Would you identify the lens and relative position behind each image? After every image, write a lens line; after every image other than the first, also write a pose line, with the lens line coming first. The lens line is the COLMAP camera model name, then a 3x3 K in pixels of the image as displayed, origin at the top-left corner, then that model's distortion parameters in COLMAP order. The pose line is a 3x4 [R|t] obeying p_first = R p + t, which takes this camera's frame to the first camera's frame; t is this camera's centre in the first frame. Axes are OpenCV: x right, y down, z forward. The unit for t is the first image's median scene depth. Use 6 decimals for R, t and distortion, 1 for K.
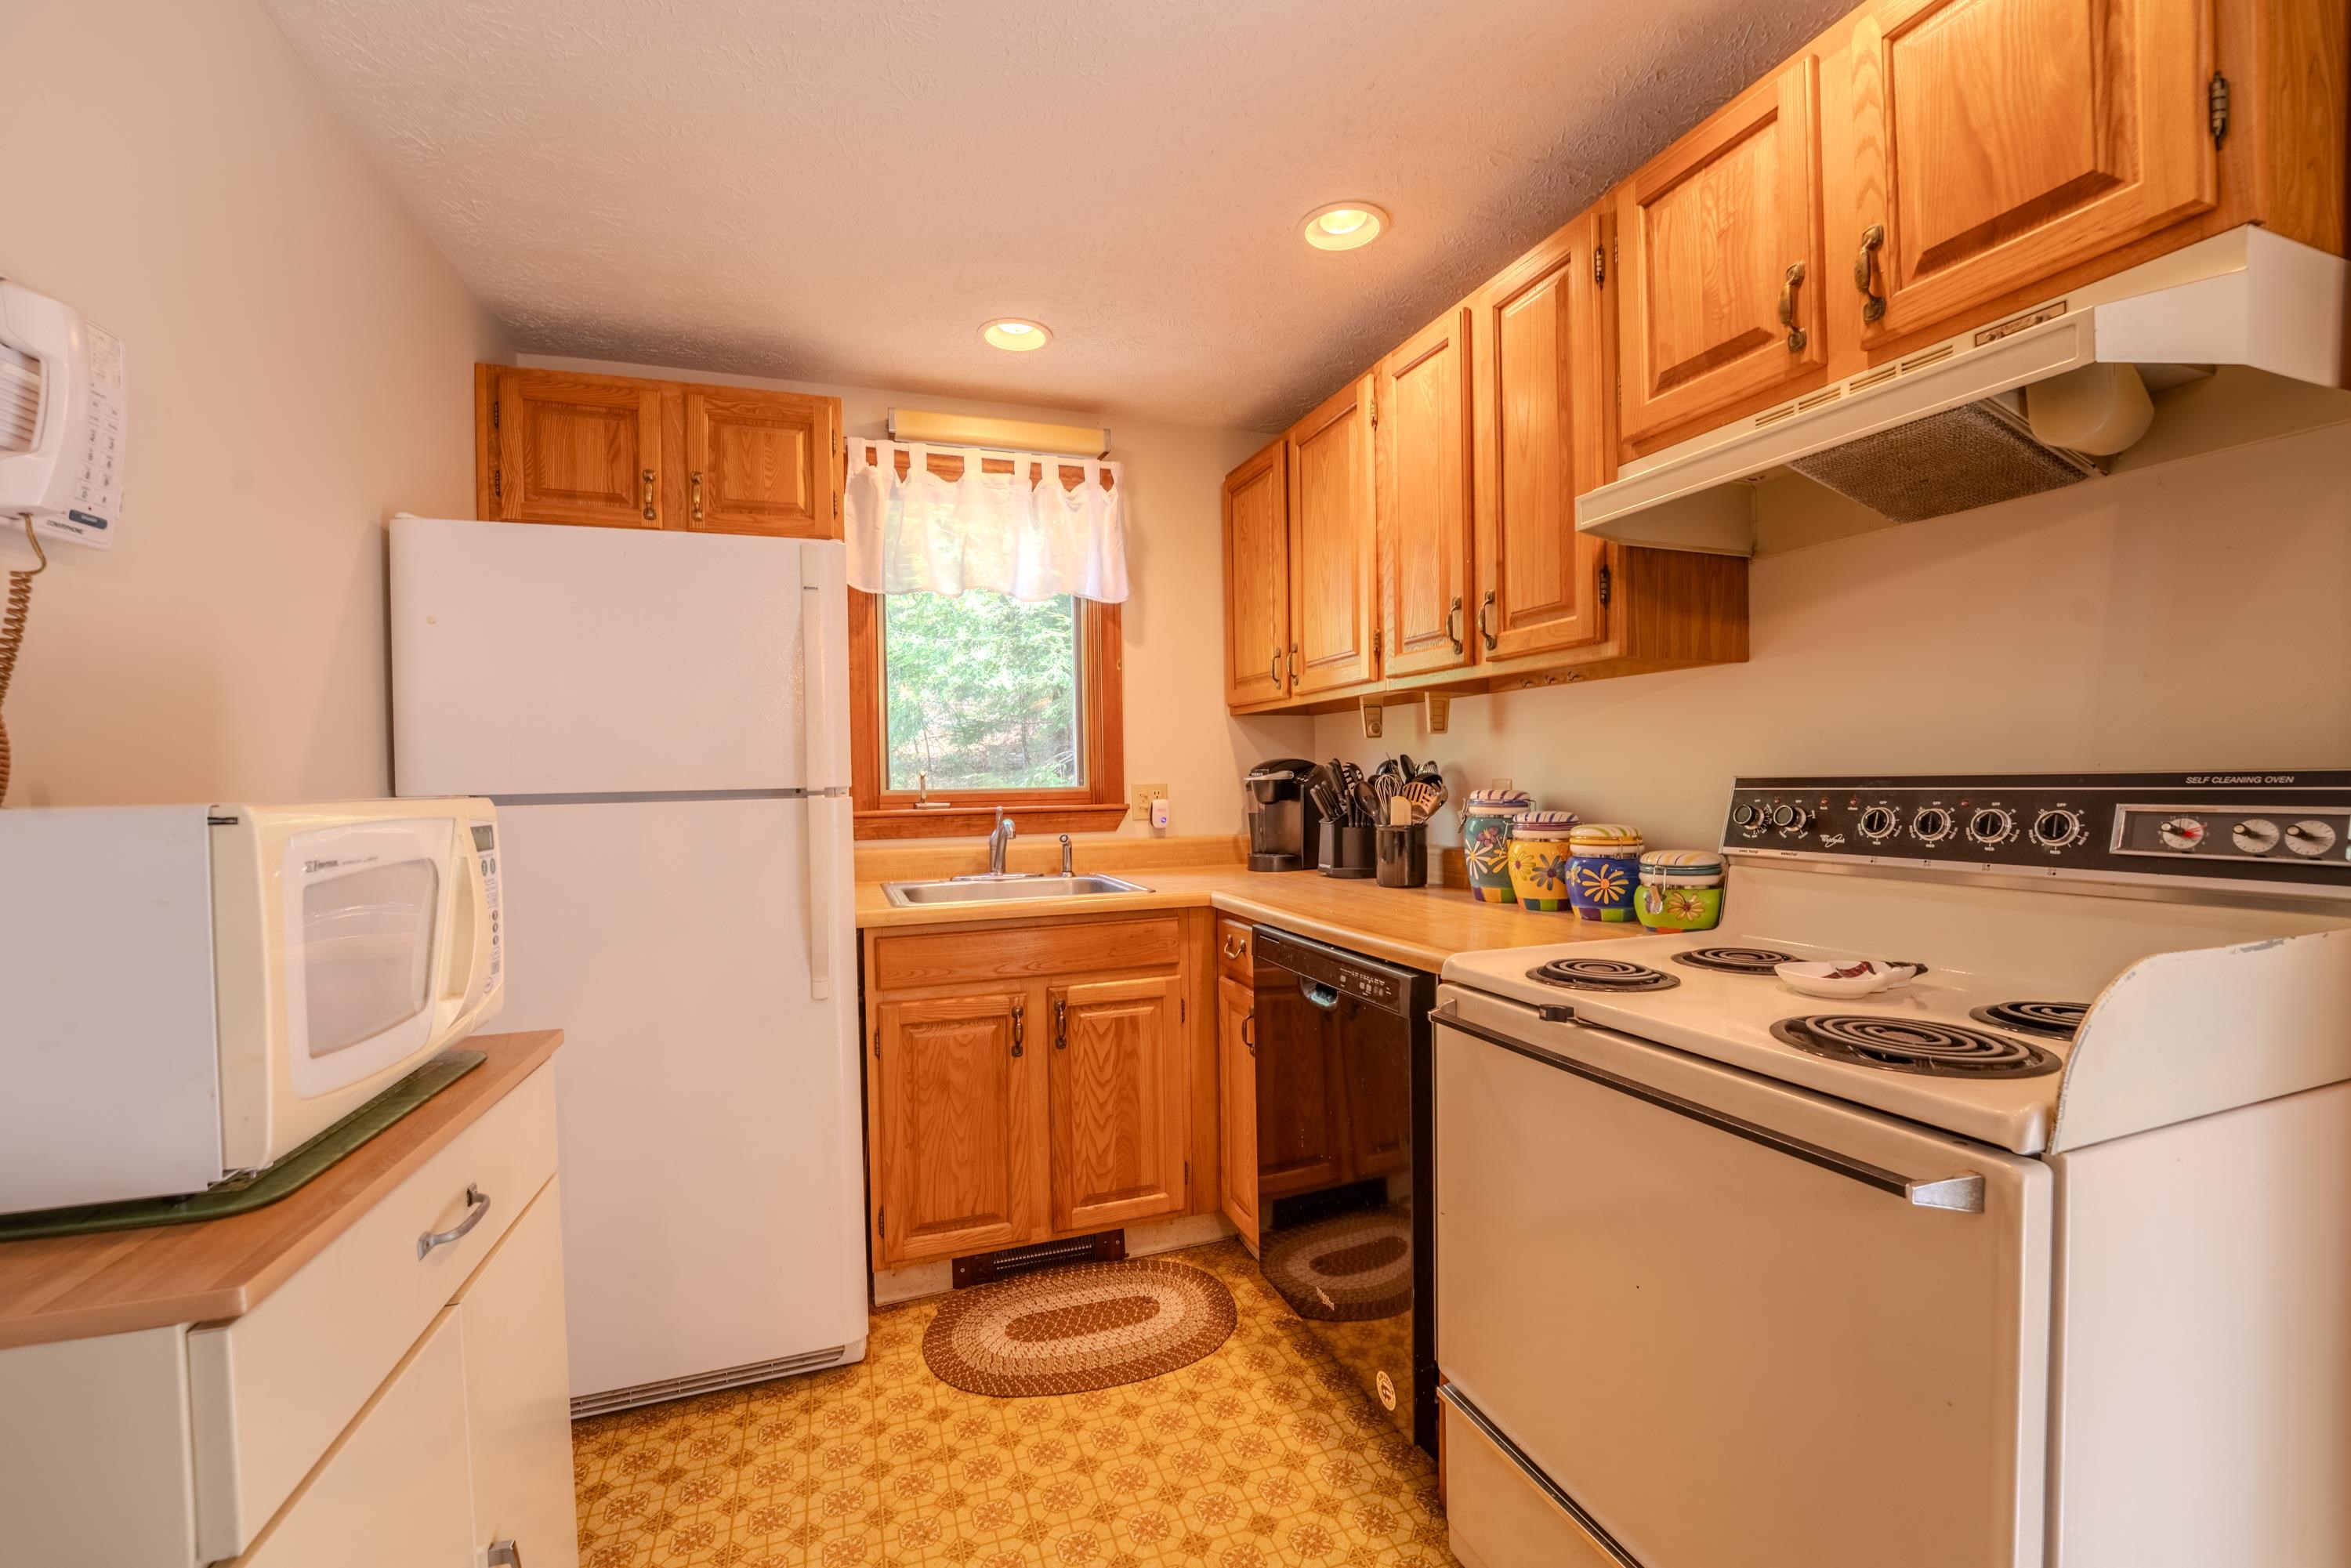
lens RADIAL K [[952.2, 0, 1175.5], [0, 952.2, 784.0], [0, 0, 1]] dist [-0.035459, 0.005299]
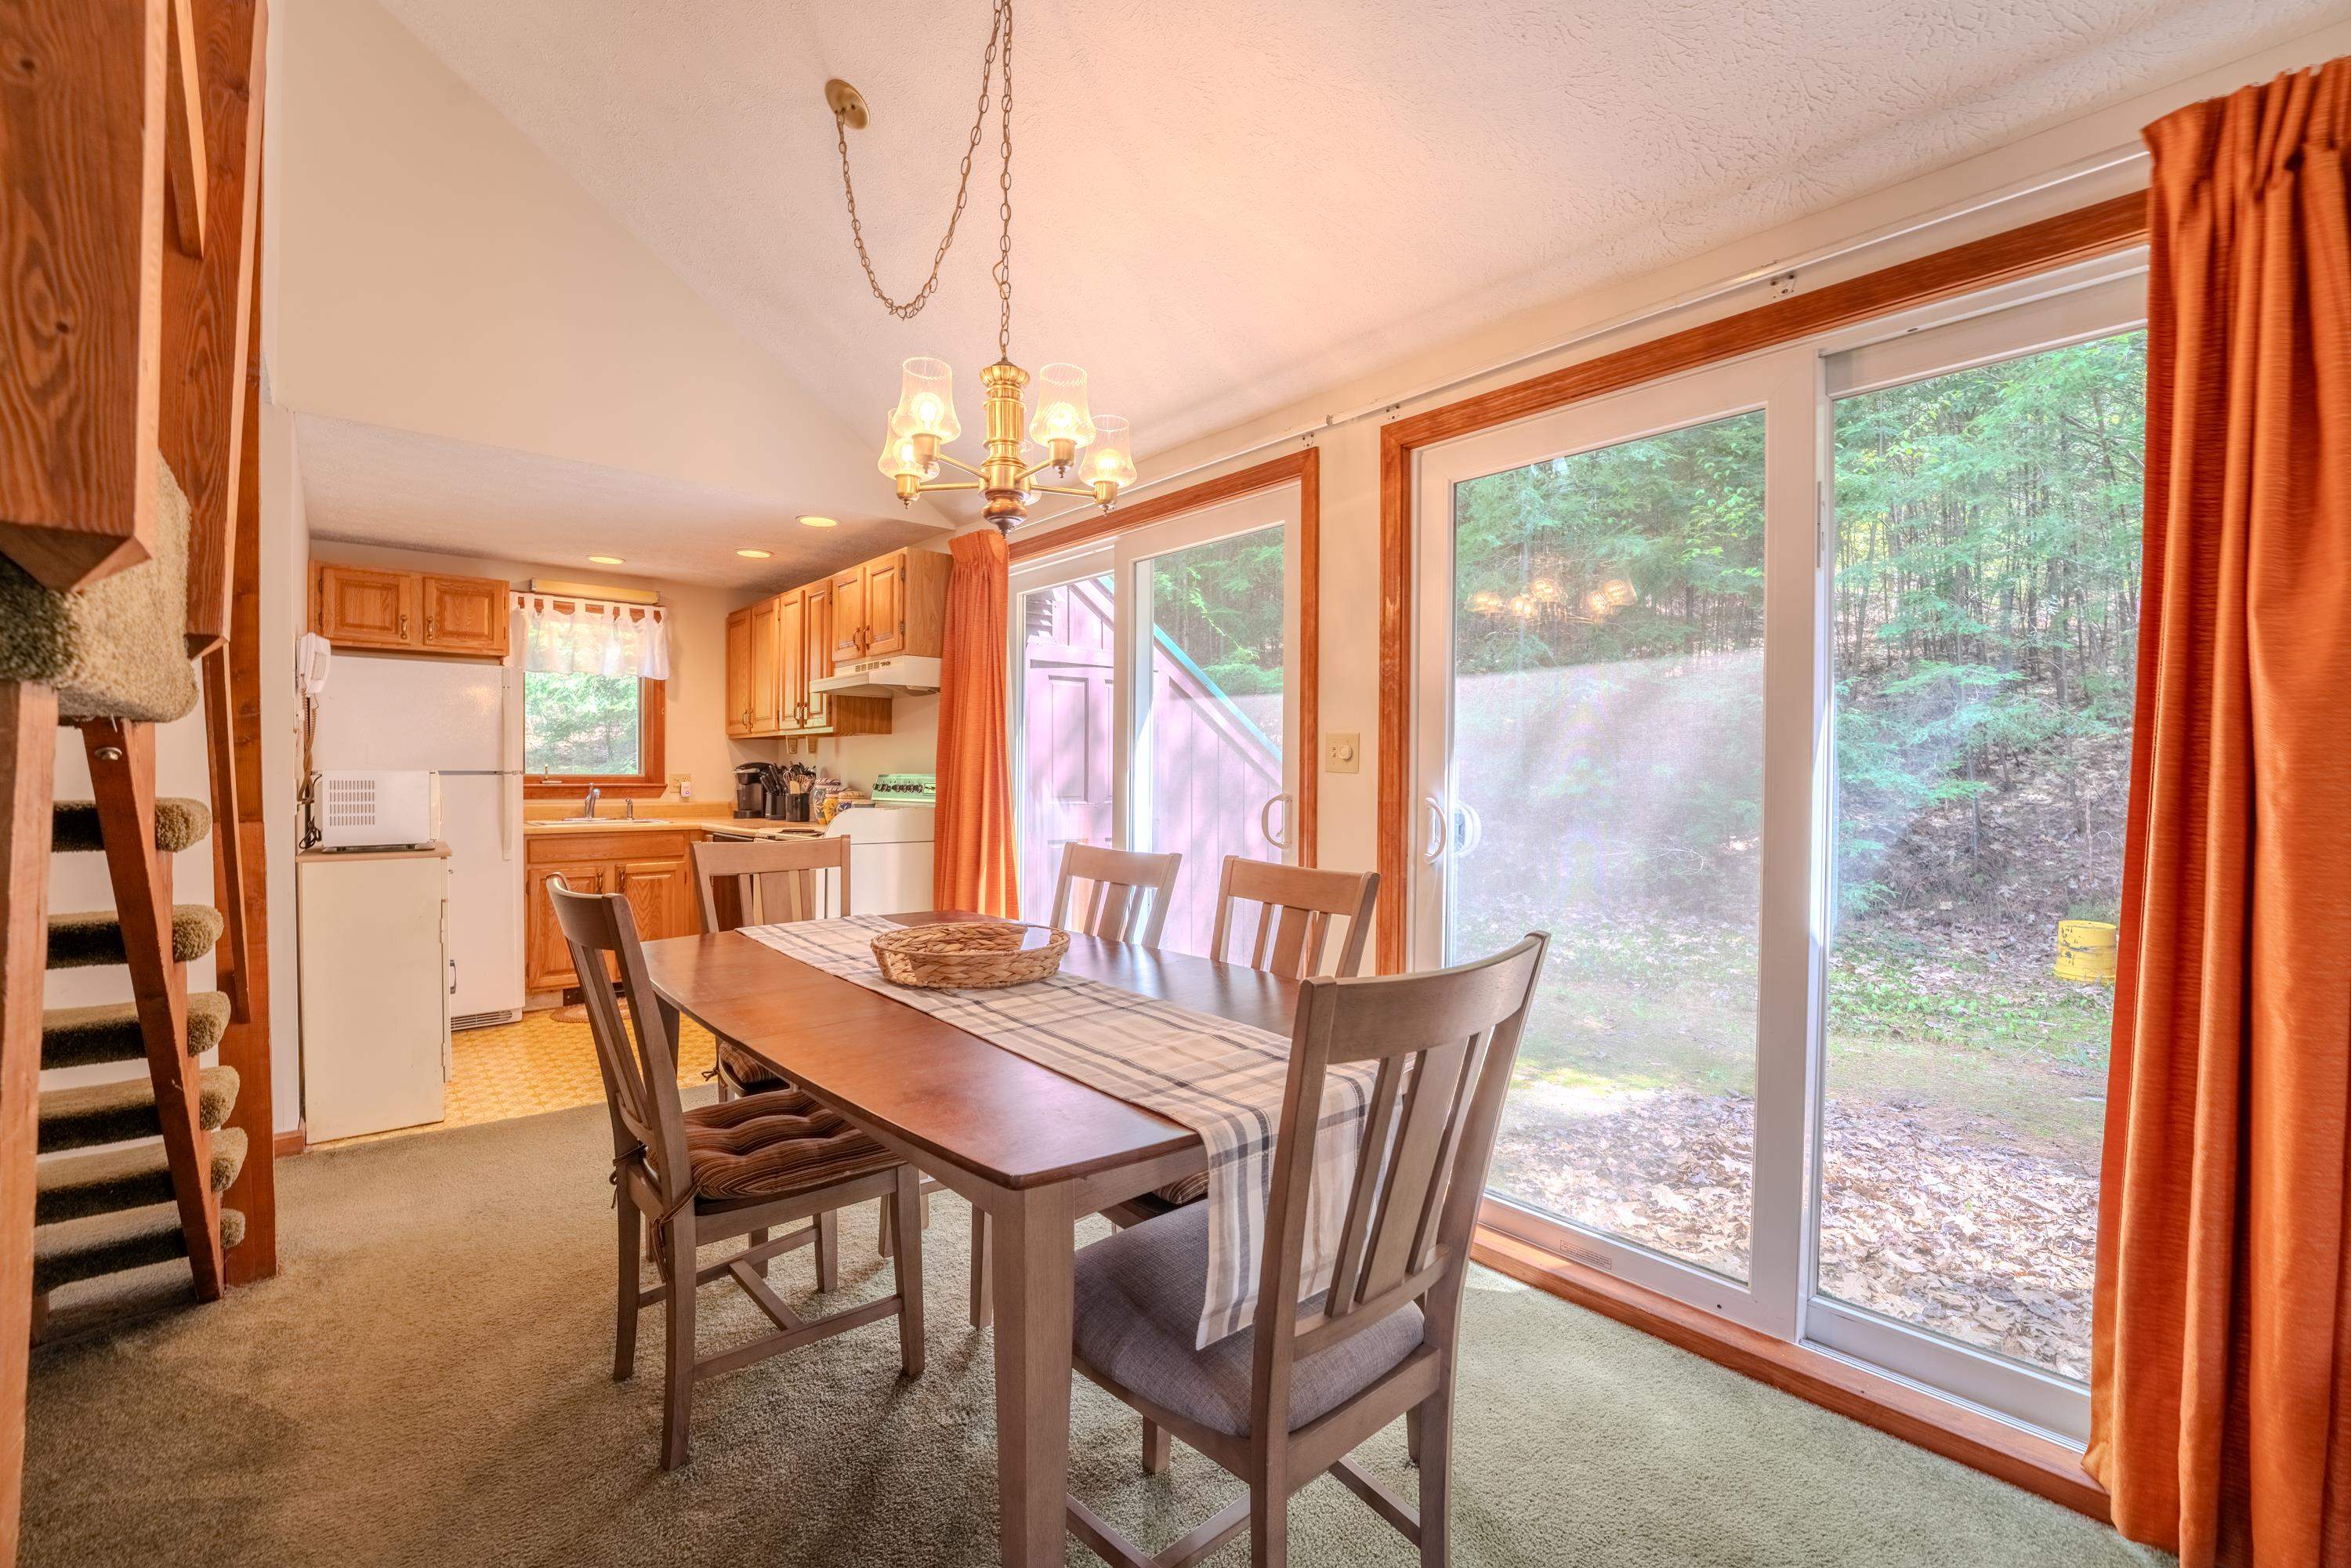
lens RADIAL K [[952.2, 0, 1175.5], [0, 952.2, 784.0], [0, 0, 1]] dist [-0.035459, 0.005299]
pose [[0.926840, 0.018355, 0.375008, 0.225317], [-0.018172, 0.999827, -0.004024, 0.012605], [-0.375017, -0.003085, 0.927013, -1.377935]]
